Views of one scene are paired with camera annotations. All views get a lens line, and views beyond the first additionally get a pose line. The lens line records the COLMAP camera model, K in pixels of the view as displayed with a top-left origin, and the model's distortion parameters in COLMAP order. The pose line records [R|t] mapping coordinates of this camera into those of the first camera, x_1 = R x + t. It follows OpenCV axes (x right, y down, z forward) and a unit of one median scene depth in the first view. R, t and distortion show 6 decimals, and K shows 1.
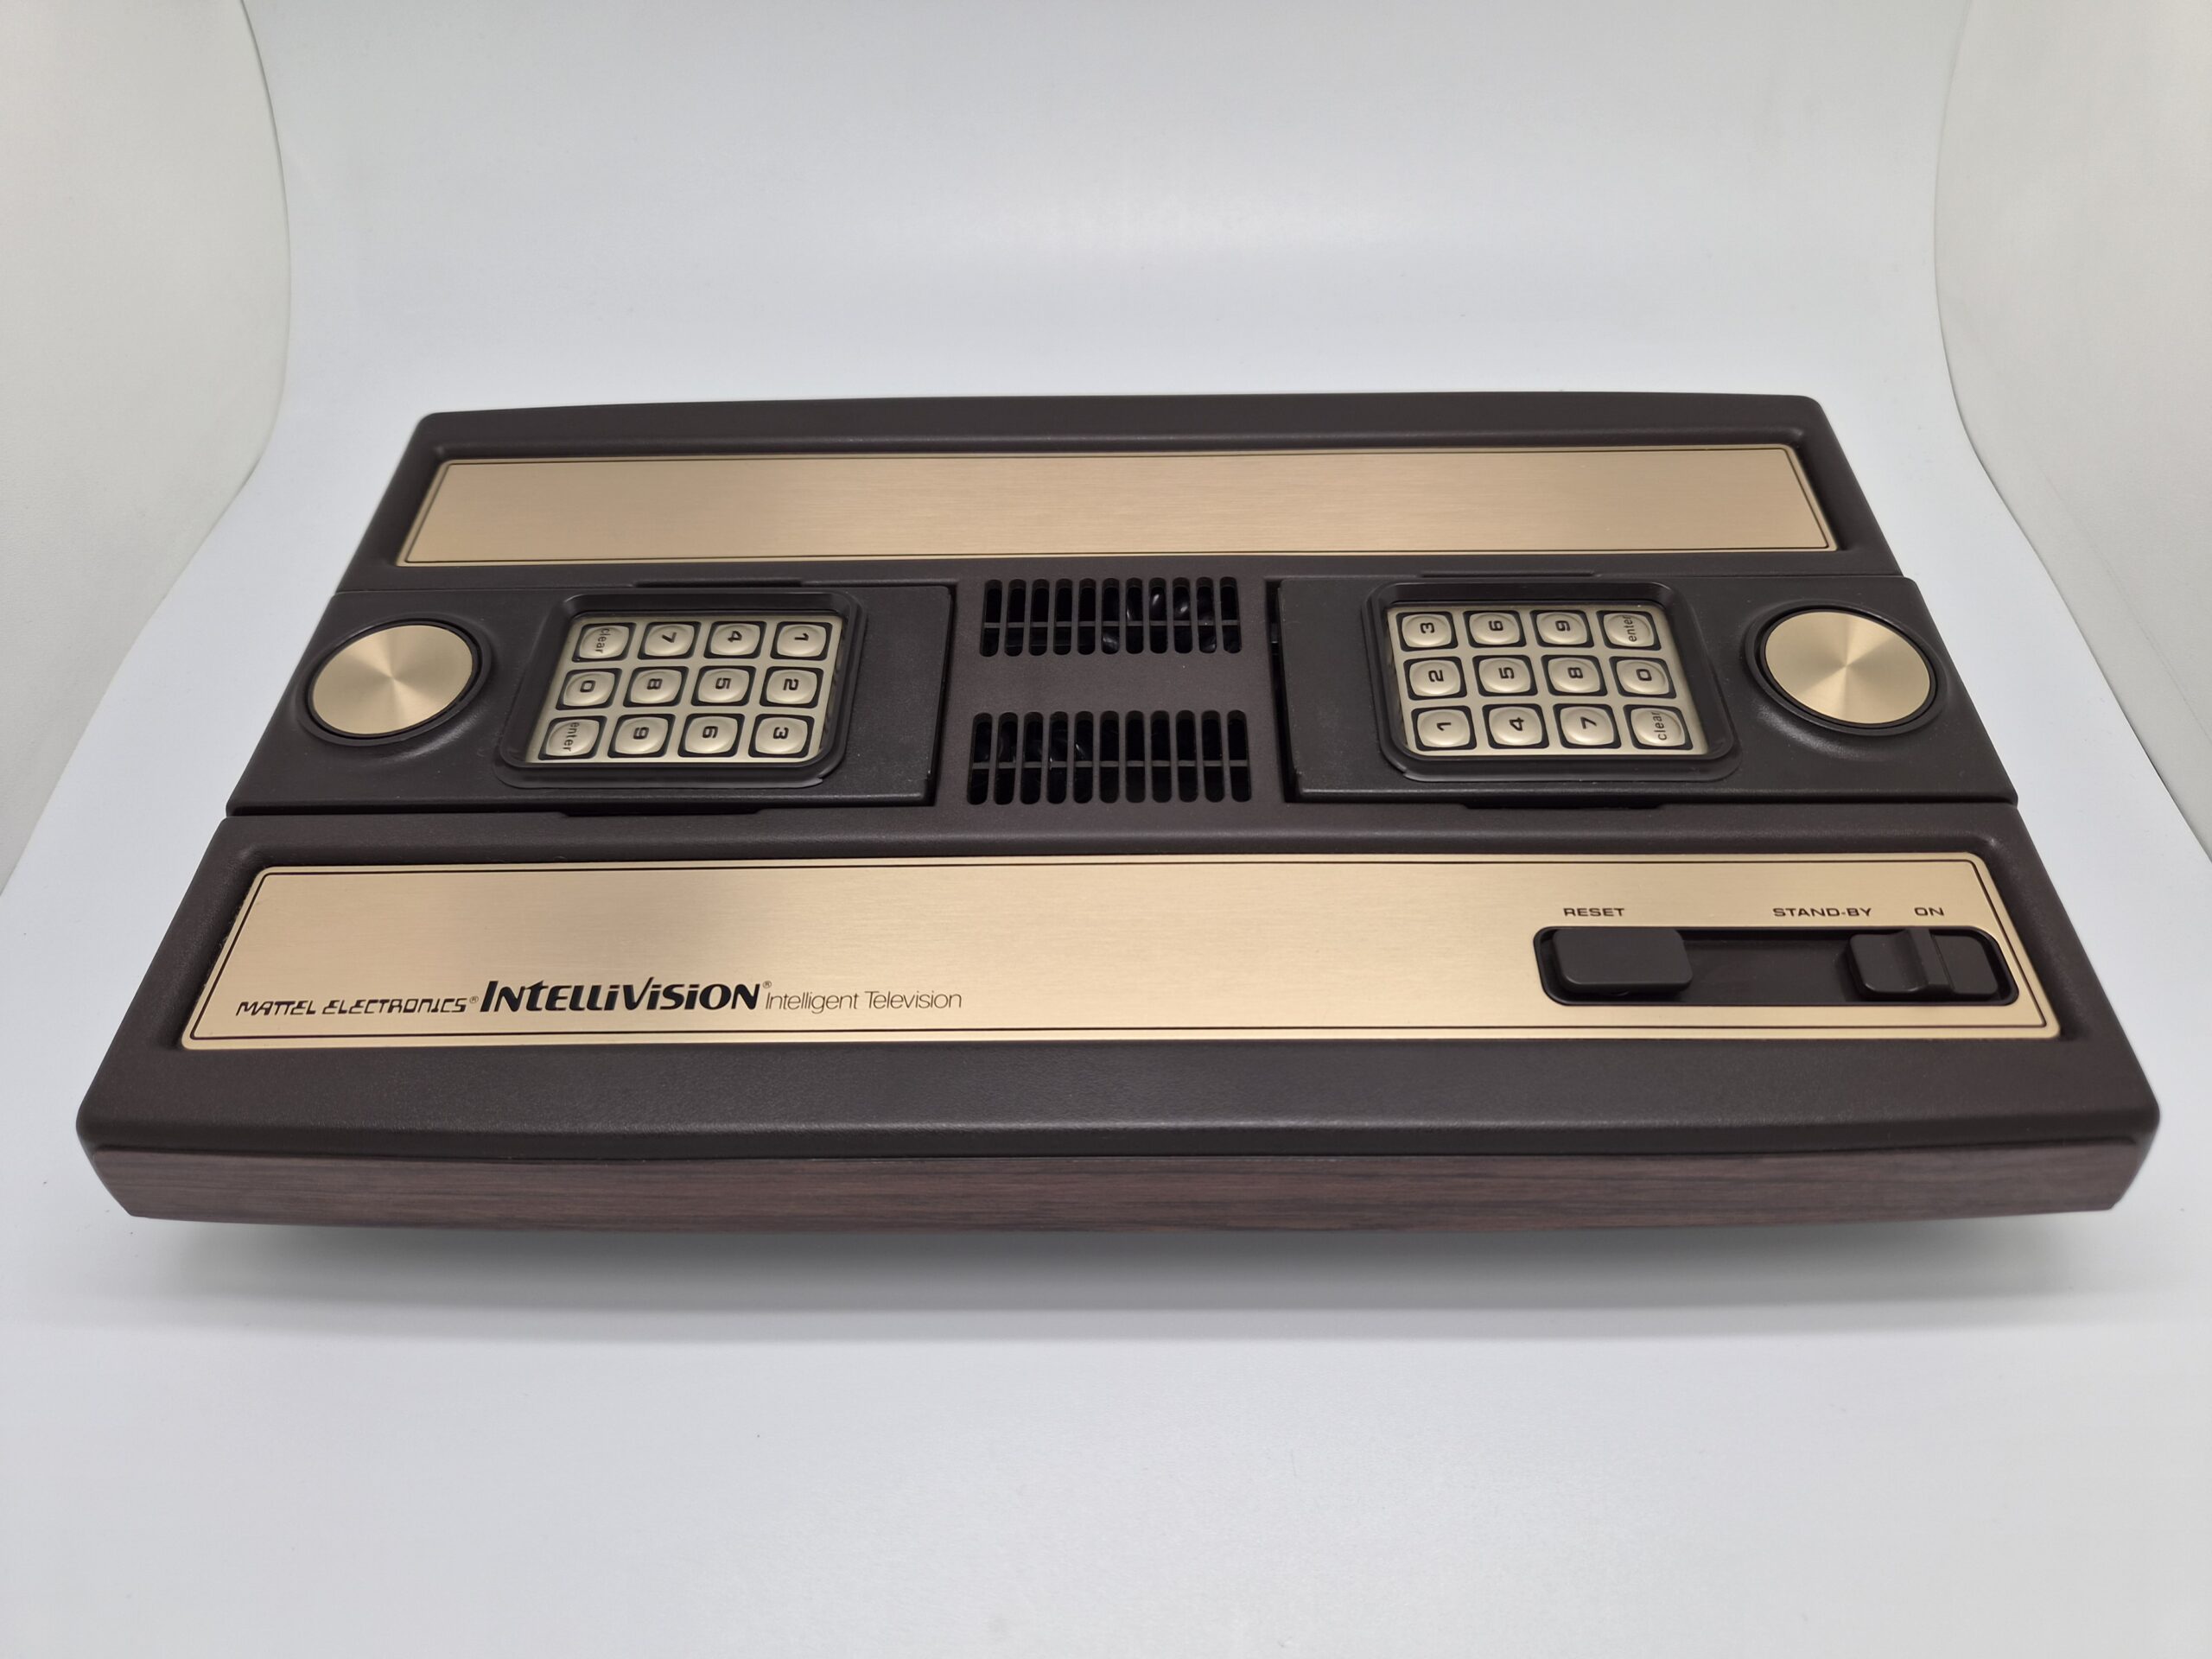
lens RADIAL K [[1431.7, 0, 1106.0], [0, 1431.7, 829.5], [0, 0, 1]] dist [0.027257, -0.060419]
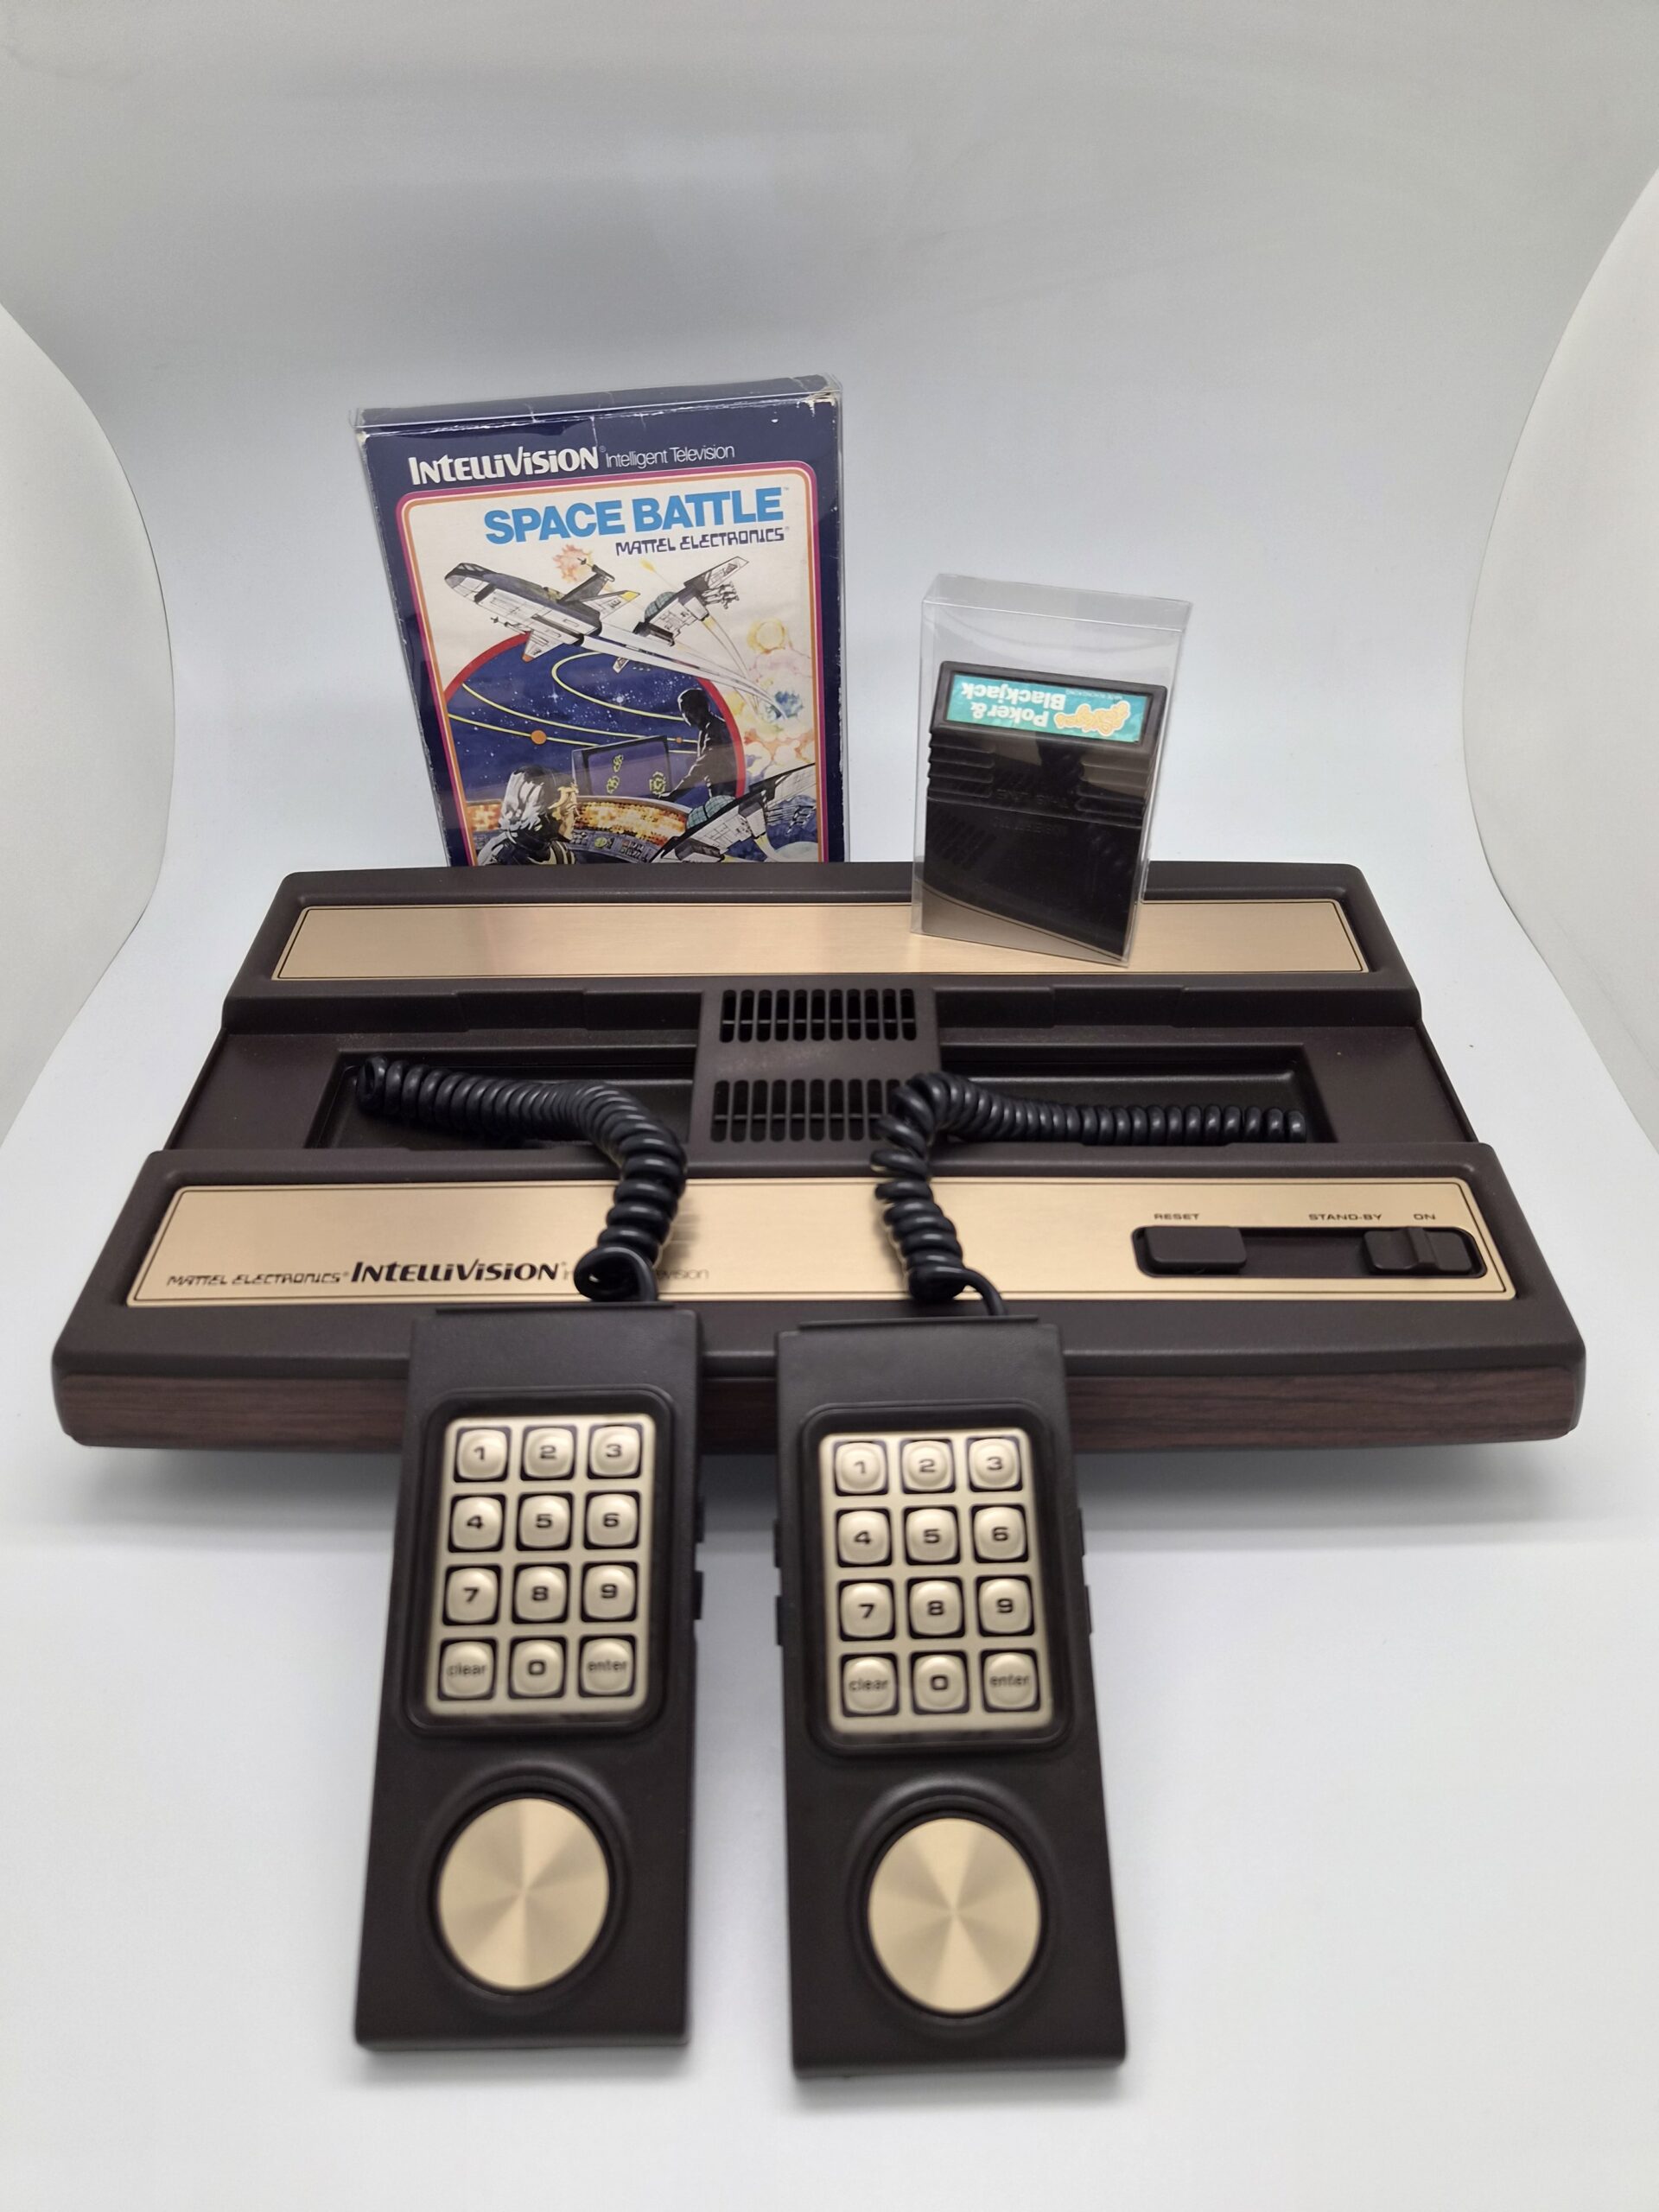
lens RADIAL K [[1431.7, 0, 829.5], [0, 1431.7, 1106.0], [0, 0, 1]] dist [0.027257, -0.060419]
pose [[0.999911, 0.001272, 0.013268, -0.004454], [0.000860, 0.987202, -0.159471, 0.176753], [-0.013301, 0.159468, 0.987113, -0.357948]]
